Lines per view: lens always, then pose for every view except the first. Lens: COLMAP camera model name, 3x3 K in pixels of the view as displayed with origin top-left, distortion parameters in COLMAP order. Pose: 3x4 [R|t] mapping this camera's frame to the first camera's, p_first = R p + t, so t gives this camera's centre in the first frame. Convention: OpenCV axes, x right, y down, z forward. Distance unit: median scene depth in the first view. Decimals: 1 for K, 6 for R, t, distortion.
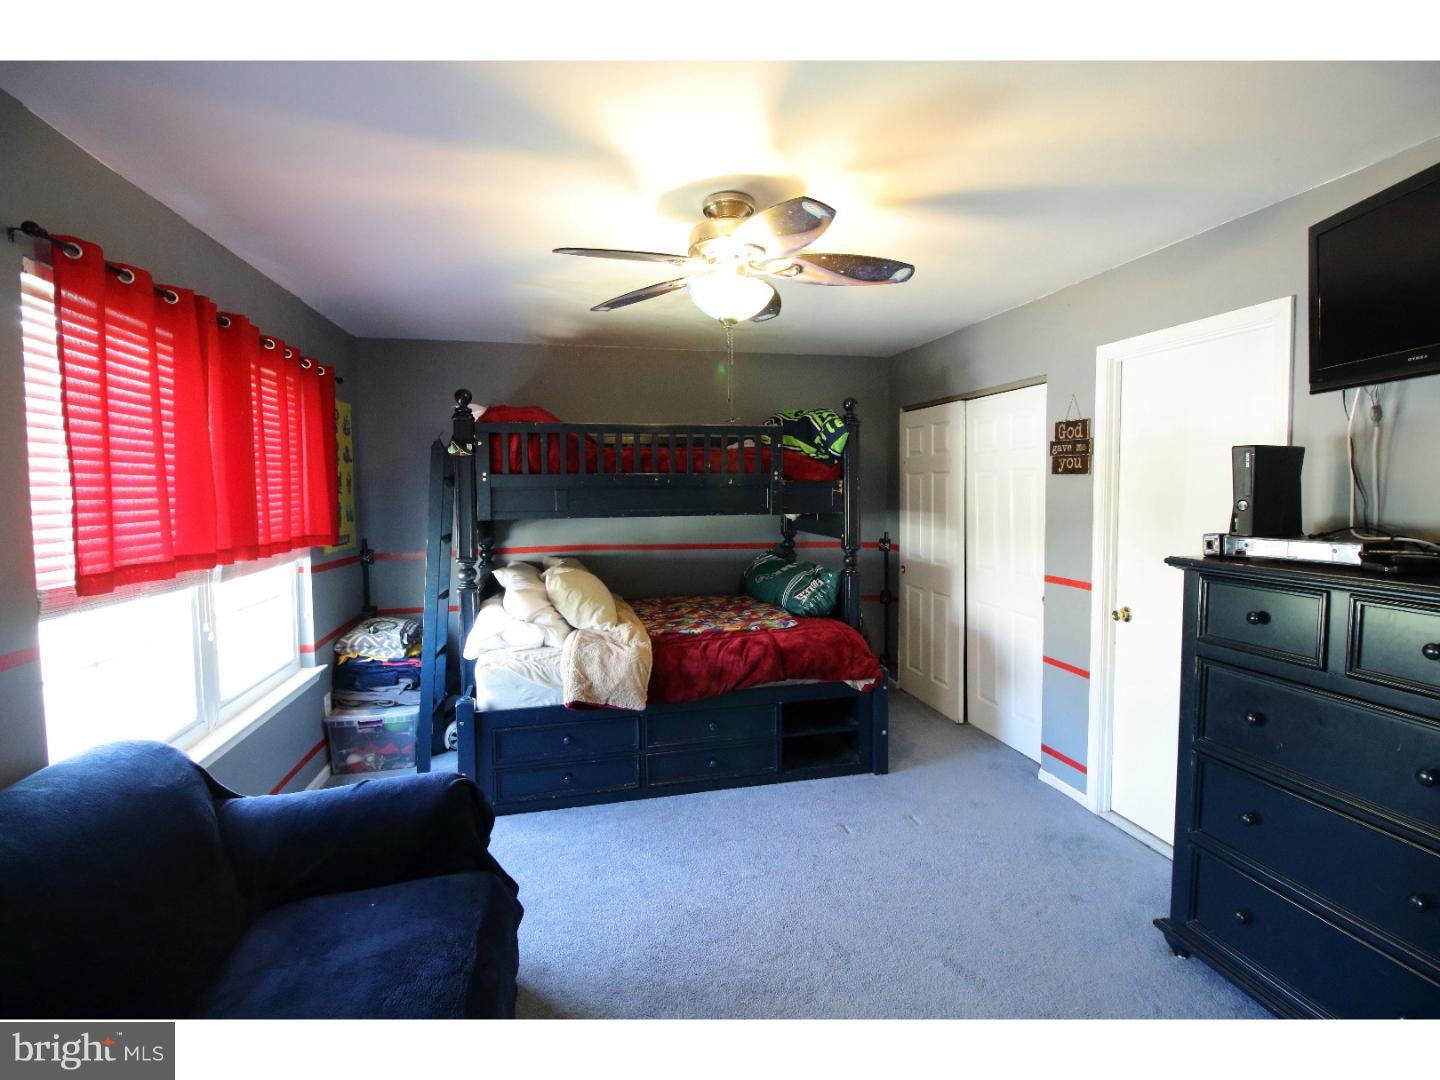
lens RADIAL K [[676.9, 0, 724.2], [0, 676.9, 532.0], [0, 0, 1]] dist [-0.000925, -0.000612]
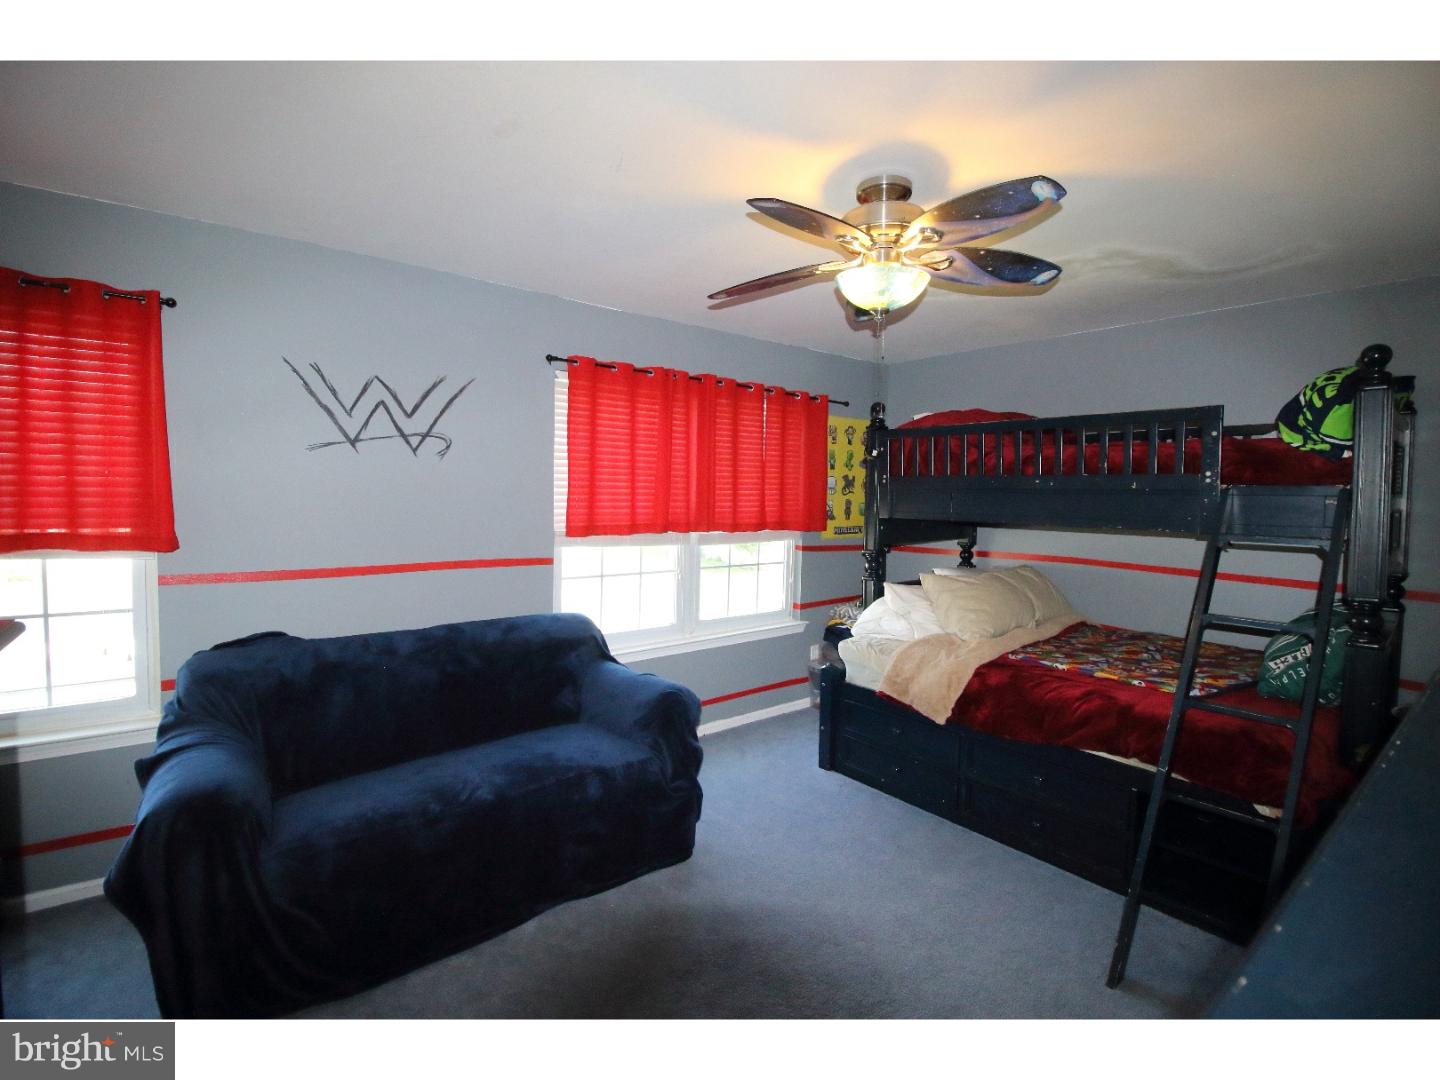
lens RADIAL K [[659.9, 0, 722.1], [0, 659.9, 520.9], [0, 0, 1]] dist [0.024775, -0.000088]
pose [[0.469671, 0.055380, -0.881103, 0.458040], [-0.079987, 0.996595, 0.020002, -0.012424], [0.879211, 0.061082, 0.472501, 0.240510]]
